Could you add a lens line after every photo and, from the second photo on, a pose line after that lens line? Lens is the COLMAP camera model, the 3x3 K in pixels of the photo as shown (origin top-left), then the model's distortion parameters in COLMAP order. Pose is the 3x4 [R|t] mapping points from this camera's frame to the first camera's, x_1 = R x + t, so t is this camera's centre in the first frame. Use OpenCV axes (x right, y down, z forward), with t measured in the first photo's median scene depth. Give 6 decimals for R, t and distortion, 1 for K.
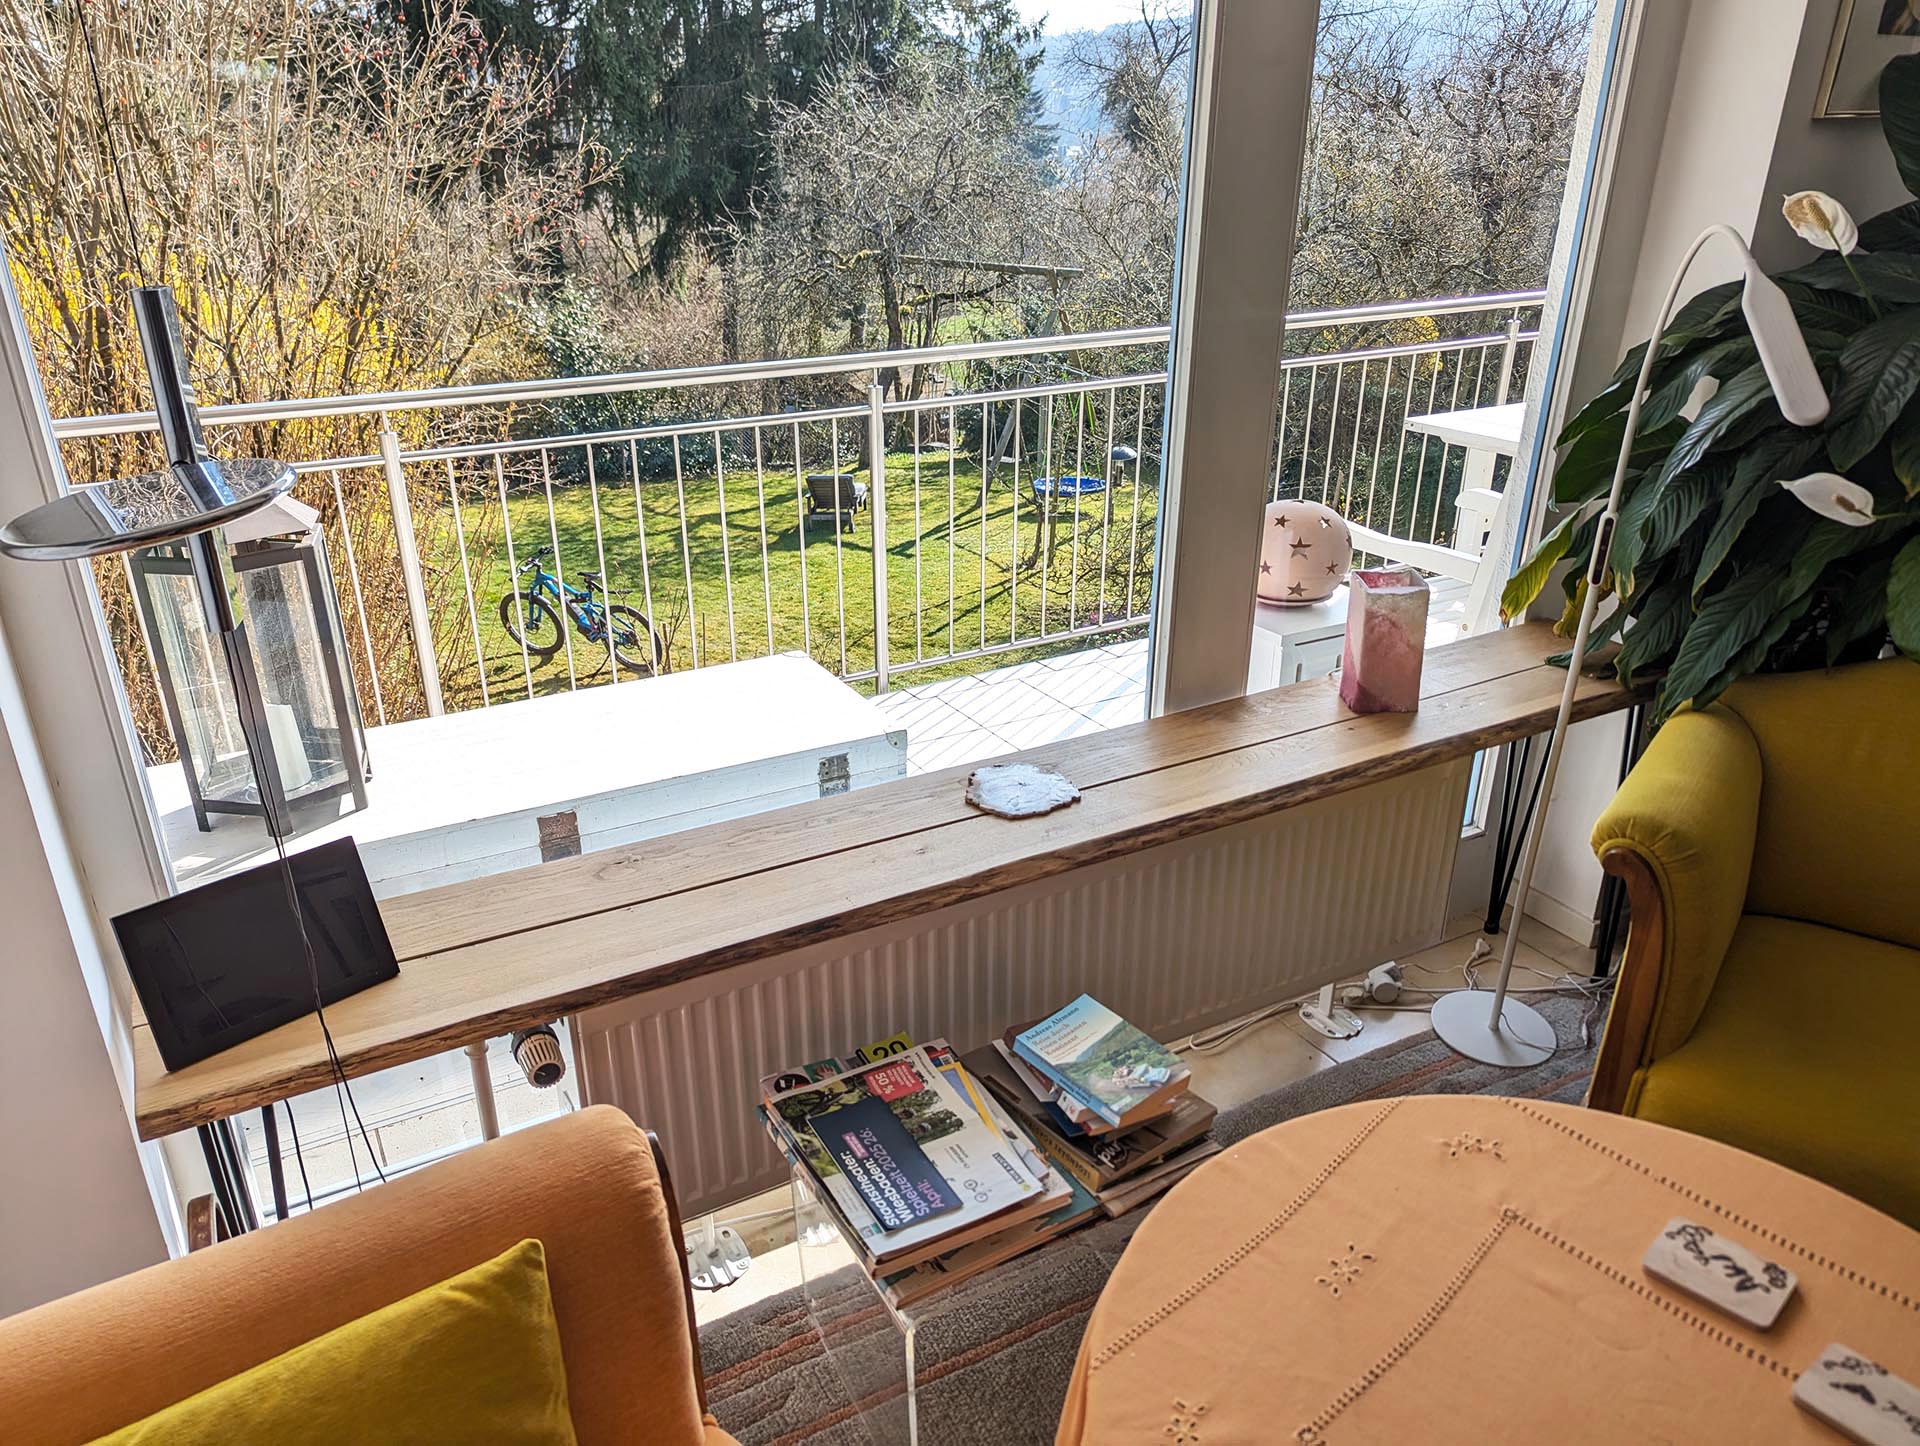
lens RADIAL K [[1401.4, 0, 959.7], [0, 1401.4, 720.2], [0, 0, 1]] dist [0.039057, -0.001175]
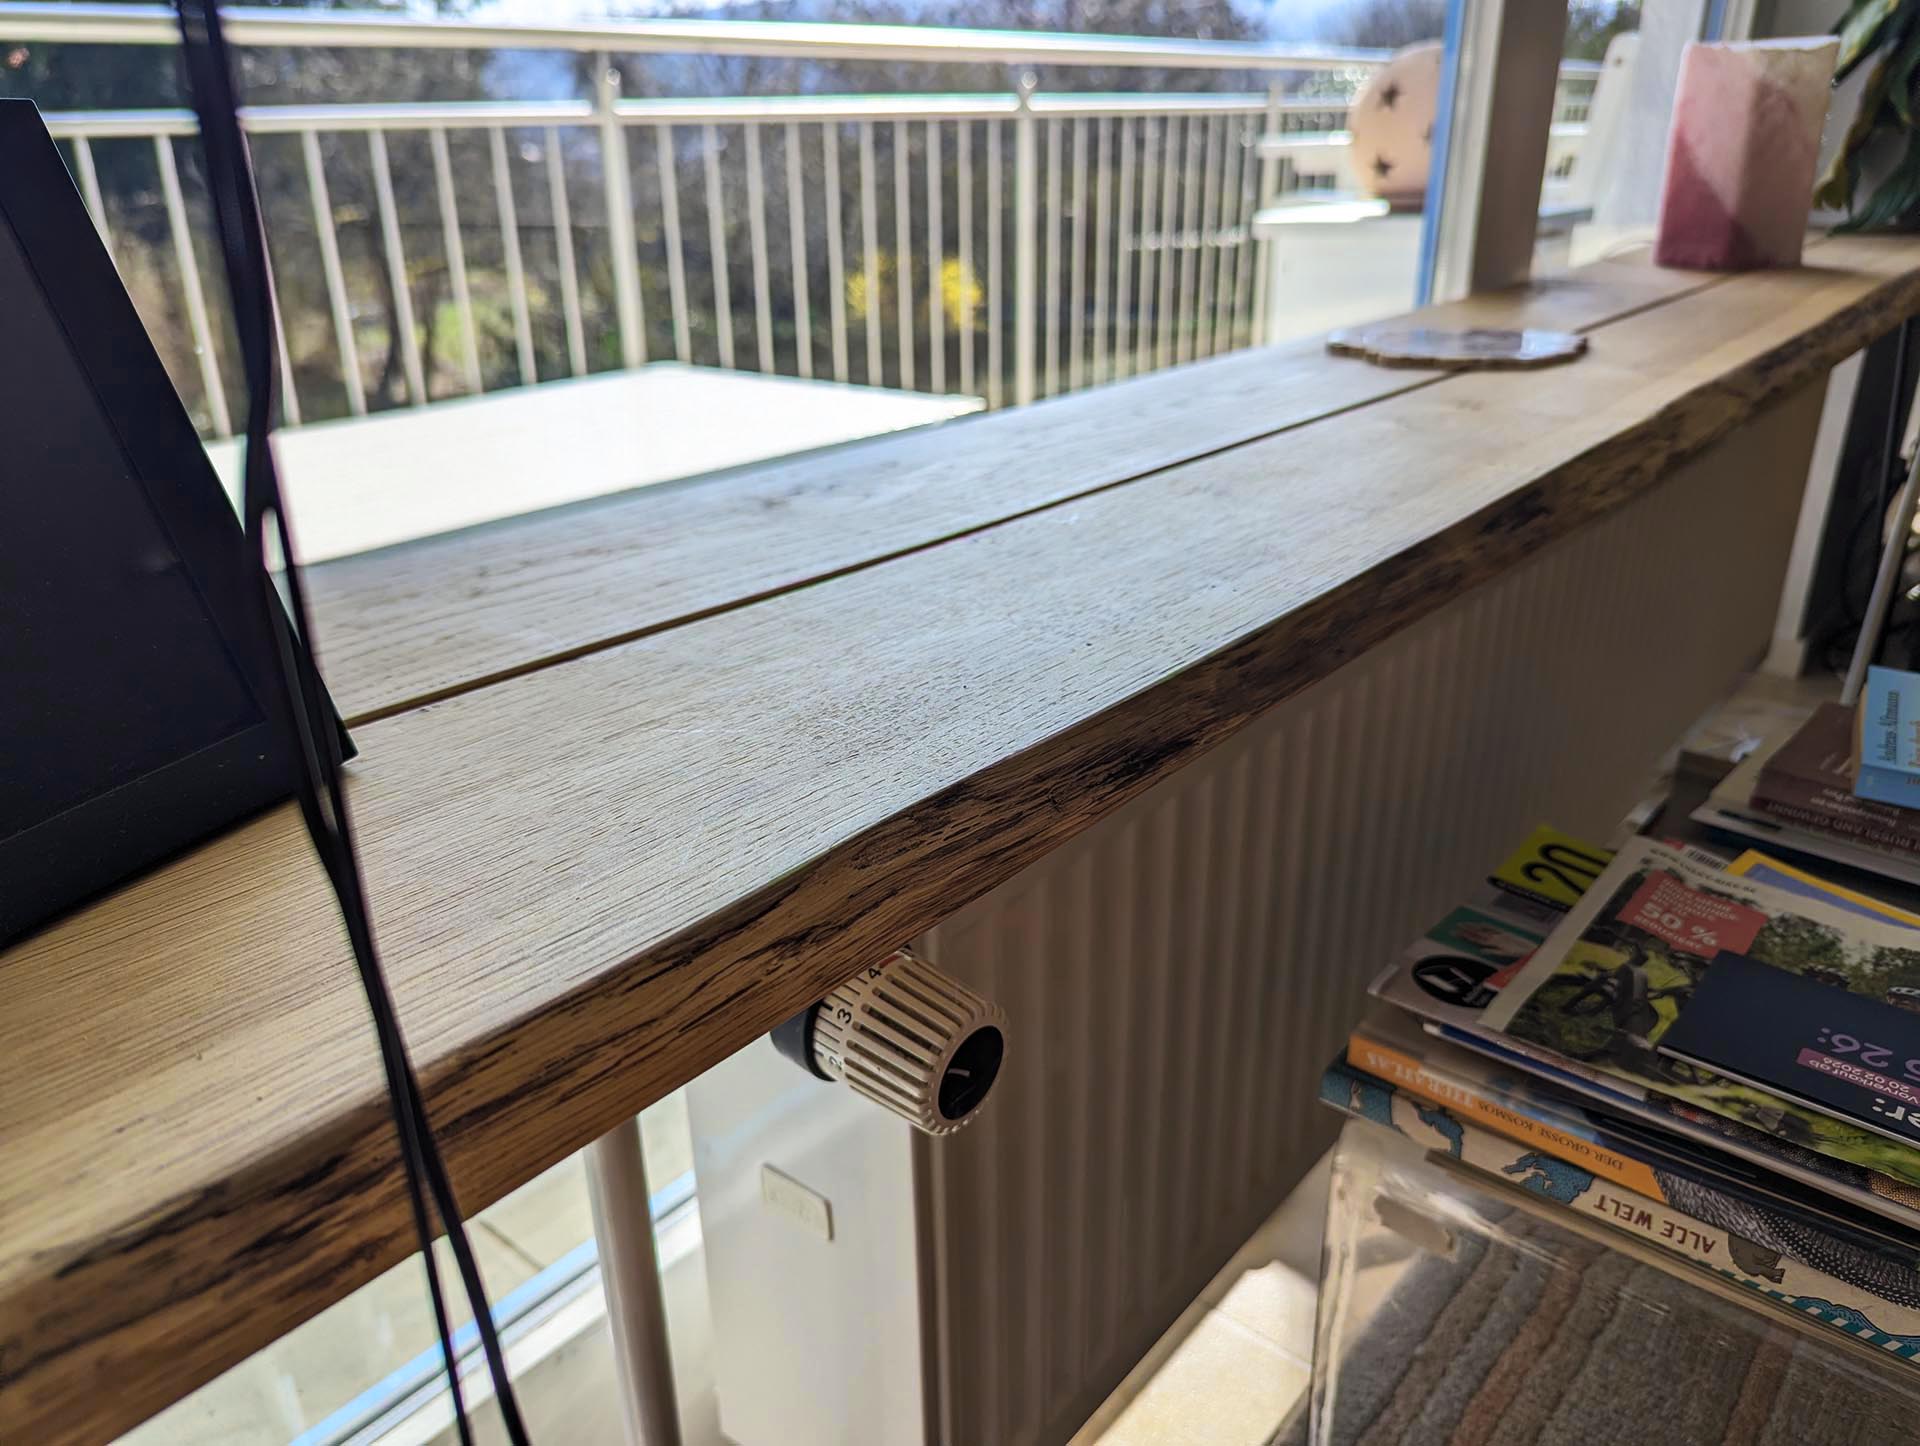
lens RADIAL K [[1401.4, 0, 961.1], [0, 1401.4, 722.3], [0, 0, 1]] dist [0.039057, -0.001175]
pose [[0.931636, -0.165098, 0.323723, -0.351363], [0.178306, 0.983910, -0.011351, 0.177669], [-0.316640, 0.068297, 0.946084, 0.710484]]
